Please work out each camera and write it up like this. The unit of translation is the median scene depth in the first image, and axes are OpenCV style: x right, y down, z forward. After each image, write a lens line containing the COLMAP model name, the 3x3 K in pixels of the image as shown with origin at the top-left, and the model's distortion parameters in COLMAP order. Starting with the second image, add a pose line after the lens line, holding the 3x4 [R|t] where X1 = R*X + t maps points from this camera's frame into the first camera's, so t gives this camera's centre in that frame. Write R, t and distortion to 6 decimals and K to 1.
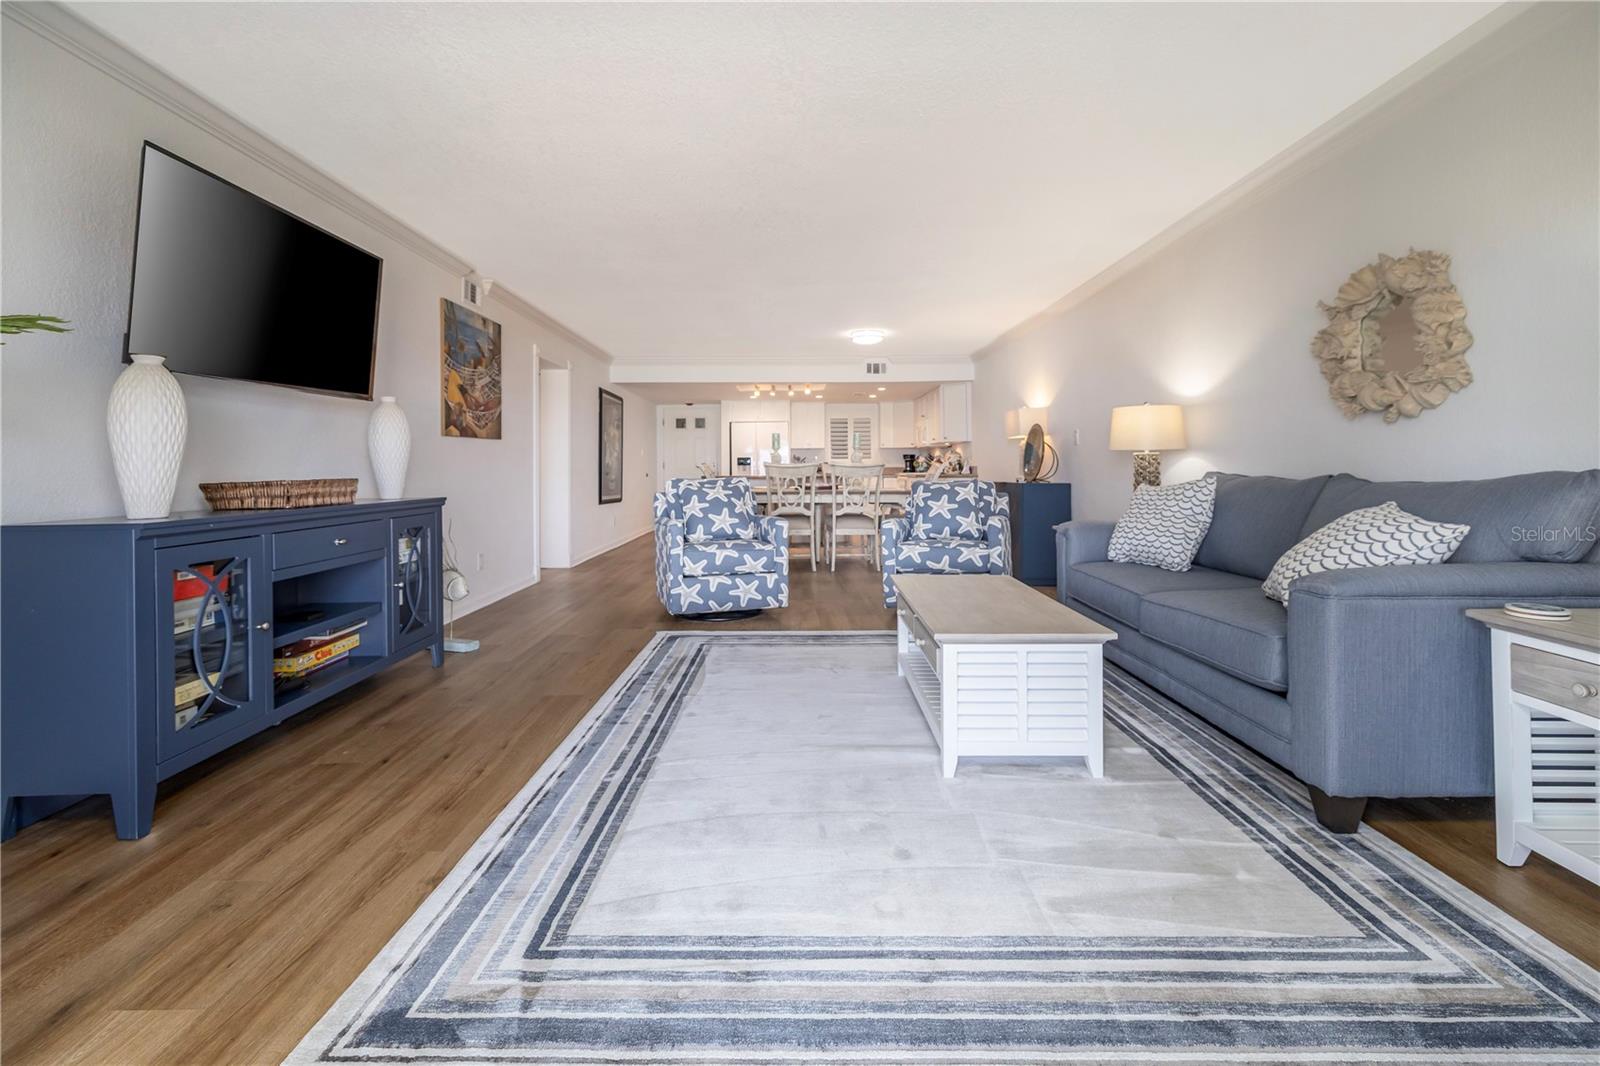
lens RADIAL K [[674.4, 0, 794.9], [0, 674.4, 470.5], [0, 0, 1]] dist [0.002636, -0.000466]
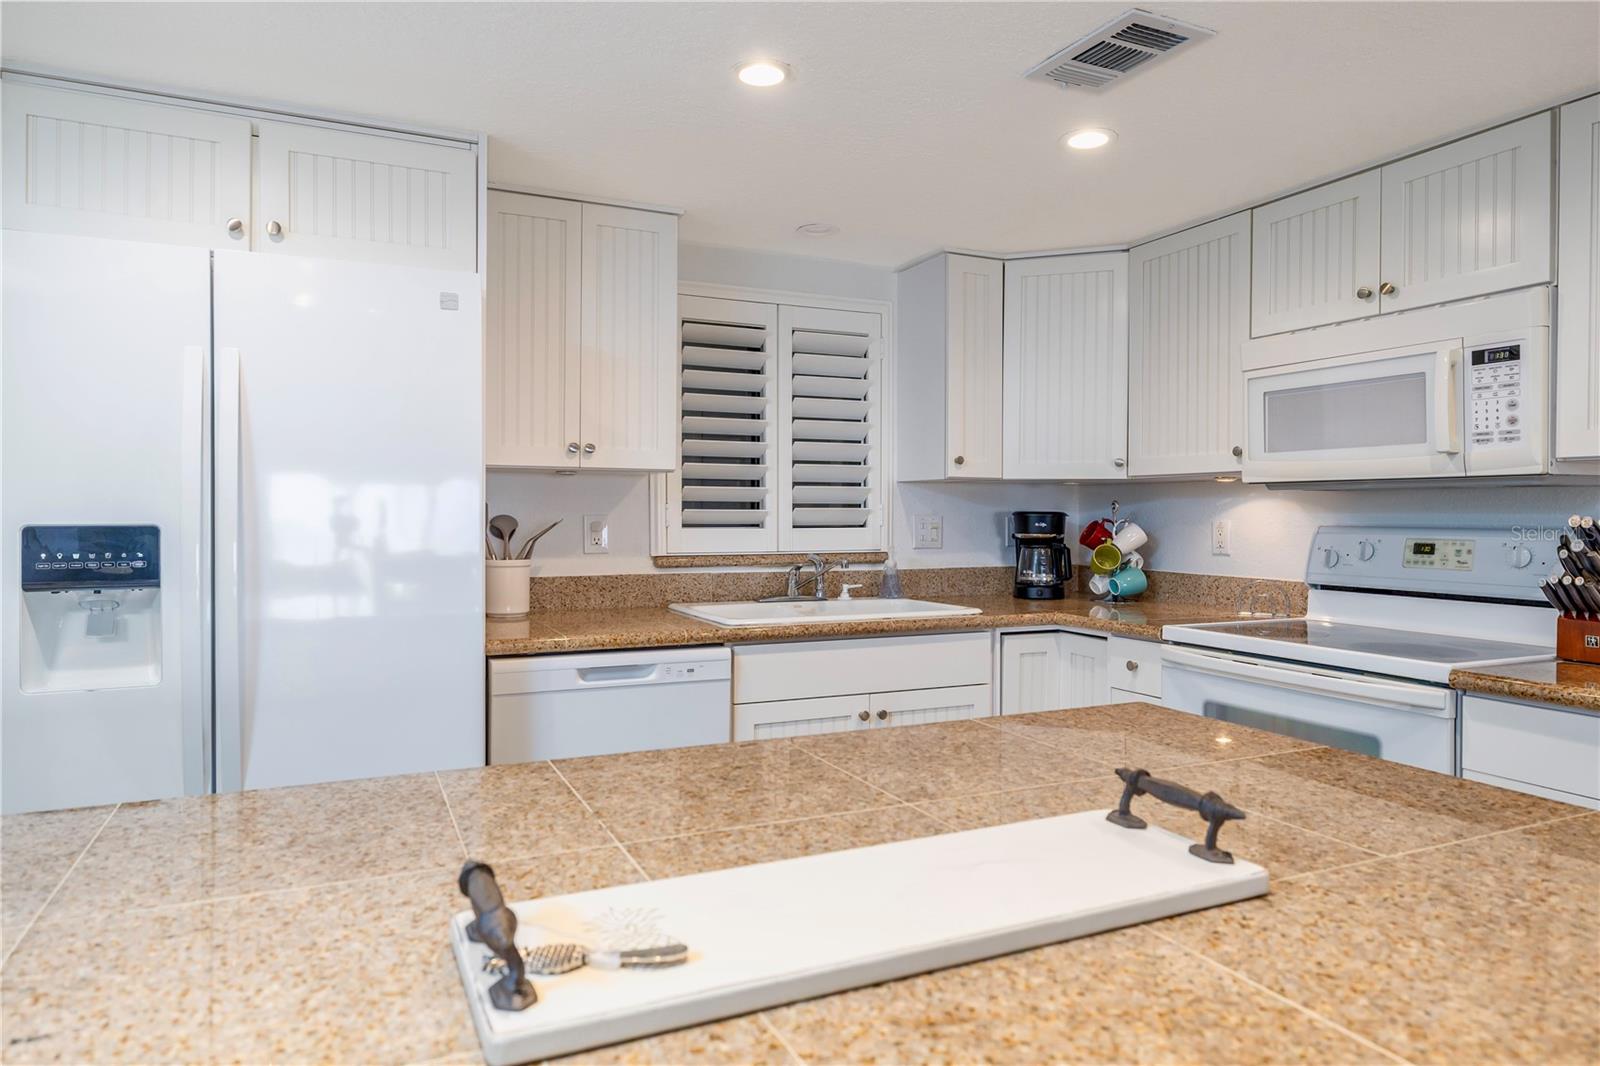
lens RADIAL K [[991.3, 0, 768.8], [0, 991.3, 518.7], [0, 0, 1]] dist [0.008376, -0.000570]
pose [[0.917844, 0.010187, 0.396810, -0.106789], [-0.011301, 0.999936, 0.000471, -0.059196], [-0.396780, -0.004916, 0.917901, 2.098364]]
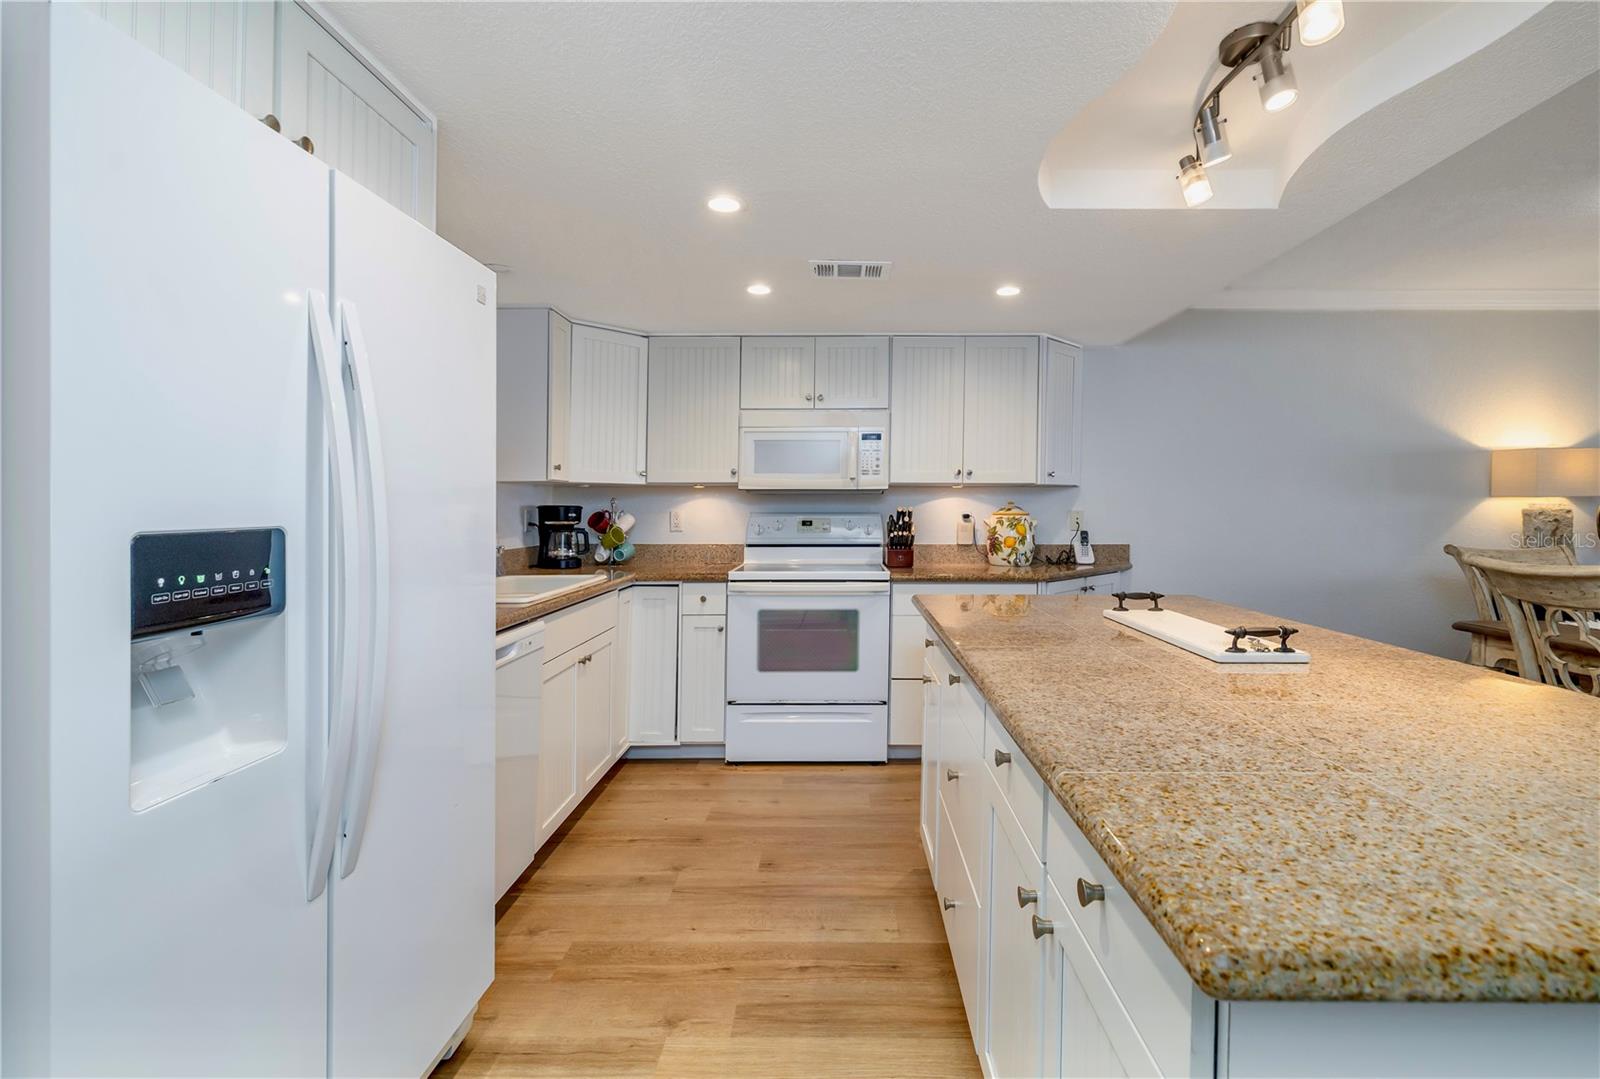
lens RADIAL K [[717.8, 0, 872.9], [0, 717.8, 509.2], [0, 0, 1]] dist [0.013038, -0.000024]
pose [[0.003972, 0.005546, 0.999977, -0.439194], [0.003051, 0.999980, -0.005558, -0.057083], [-0.999987, 0.003073, 0.003955, 2.448425]]
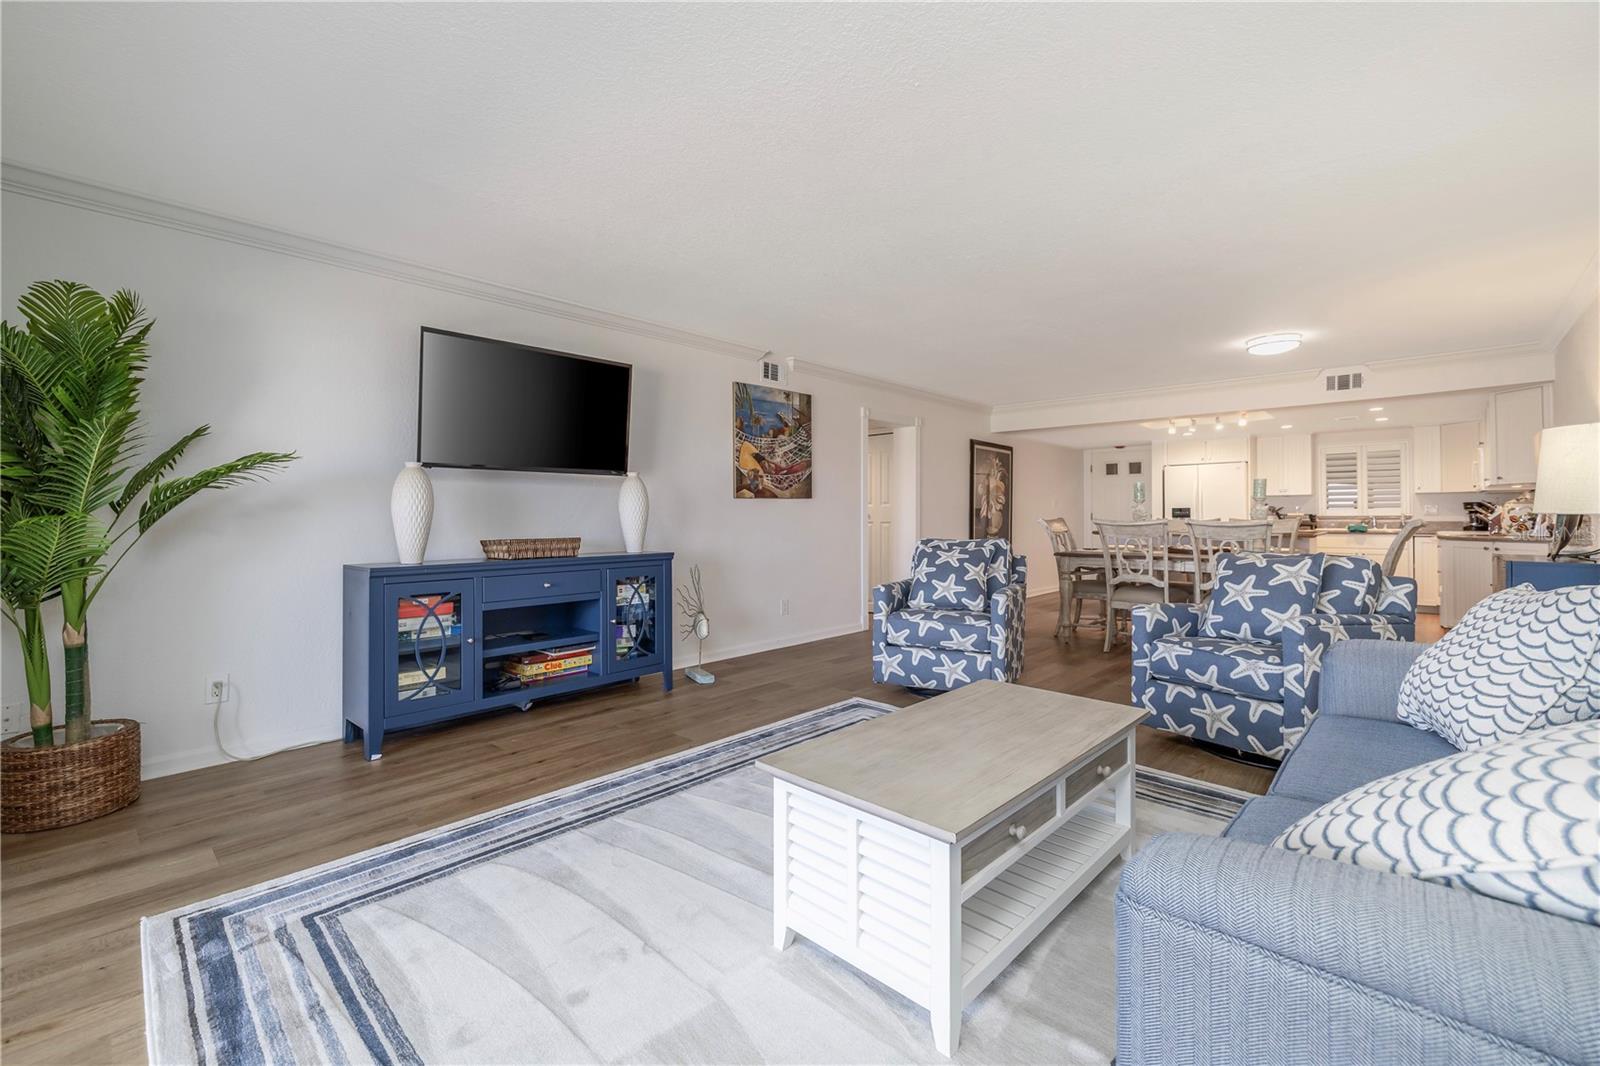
lens RADIAL K [[674.4, 0, 802.3], [0, 674.4, 516.8], [0, 0, 1]] dist [0.002636, -0.000466]
pose [[0.731808, 0.006024, -0.681484, 0.391351], [-0.004831, 0.999982, 0.003652, -0.024619], [0.681493, 0.000619, 0.731824, 0.223731]]
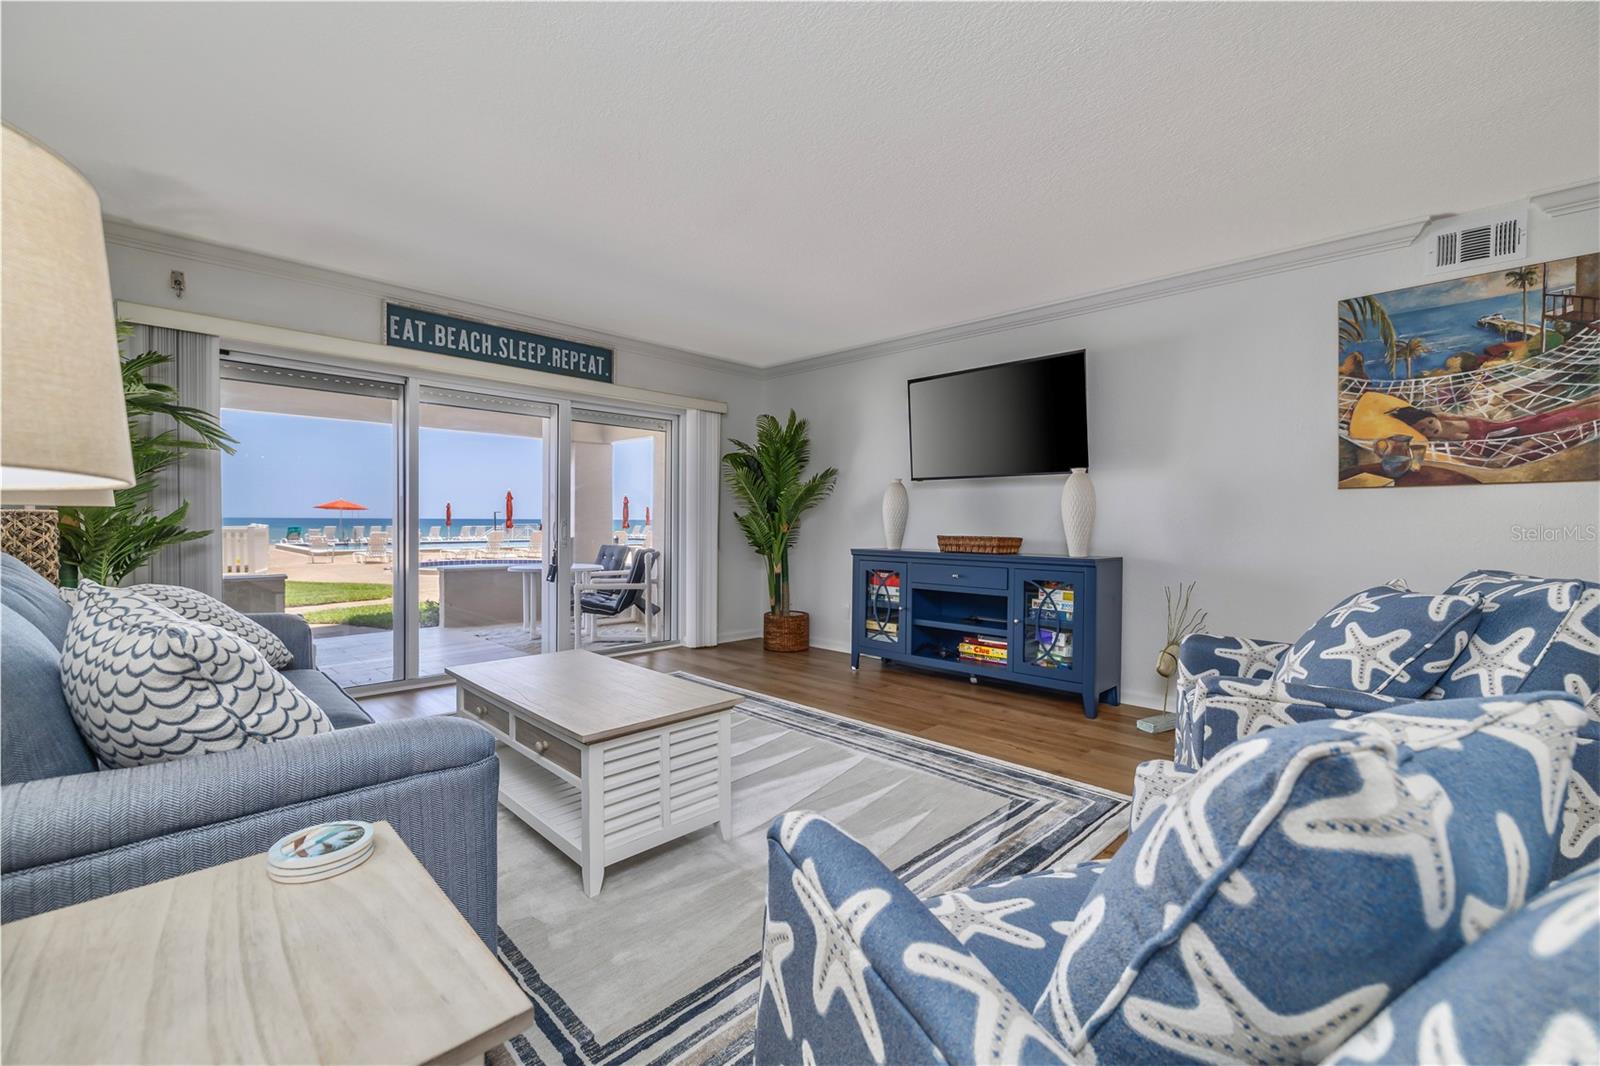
lens RADIAL K [[674.4, 0, 791.4], [0, 674.4, 537.8], [0, 0, 1]] dist [0.002636, -0.000466]
pose [[-0.705046, 0.019638, -0.708890, 0.445636], [-0.004384, 0.999477, 0.032047, -0.019740], [0.709148, 0.025703, -0.704591, 1.149642]]
